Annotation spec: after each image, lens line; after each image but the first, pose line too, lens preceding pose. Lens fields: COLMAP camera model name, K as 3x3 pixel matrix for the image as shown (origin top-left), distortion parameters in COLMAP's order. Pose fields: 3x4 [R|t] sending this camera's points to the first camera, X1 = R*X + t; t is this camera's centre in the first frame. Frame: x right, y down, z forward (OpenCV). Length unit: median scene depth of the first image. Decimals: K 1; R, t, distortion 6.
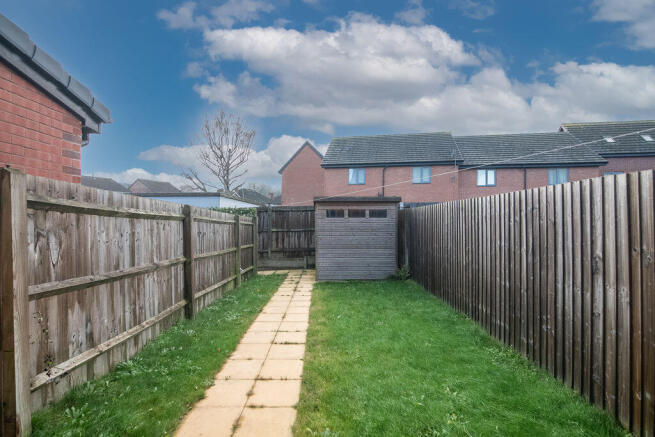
lens RADIAL K [[325.4, 0, 327.5], [0, 325.4, 218.5], [0, 0, 1]] dist [-0.000437, -0.000002]
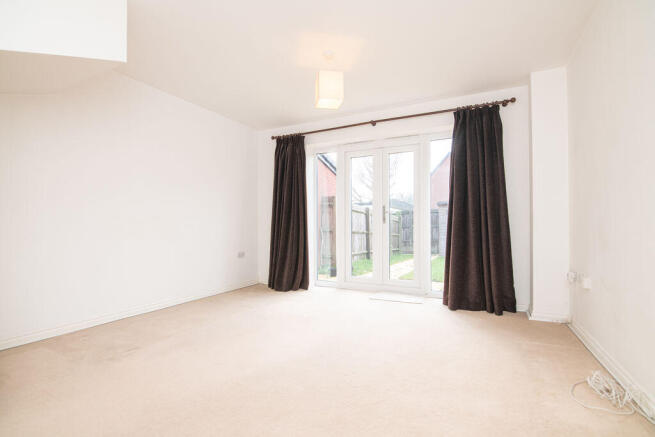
lens RADIAL K [[304.9, 0, 335.5], [0, 304.9, 226.0], [0, 0, 1]] dist [-0.020074, -0.000011]
pose [[0.907562, -0.007775, -0.419846, 0.219109], [0.008021, 0.999967, -0.001178, 0.082437], [0.419841, -0.002299, 0.907595, -0.907947]]
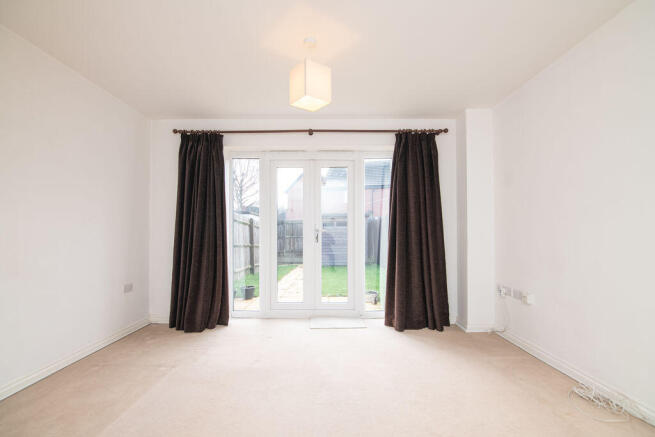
lens RADIAL K [[304.9, 0, 335.5], [0, 304.9, 226.0], [0, 0, 1]] dist [-0.020074, -0.000011]
pose [[0.999681, -0.007350, 0.024168, 0.034863], [0.007940, 0.999670, -0.024422, 0.056224], [-0.023981, 0.024606, 0.999410, -0.864979]]
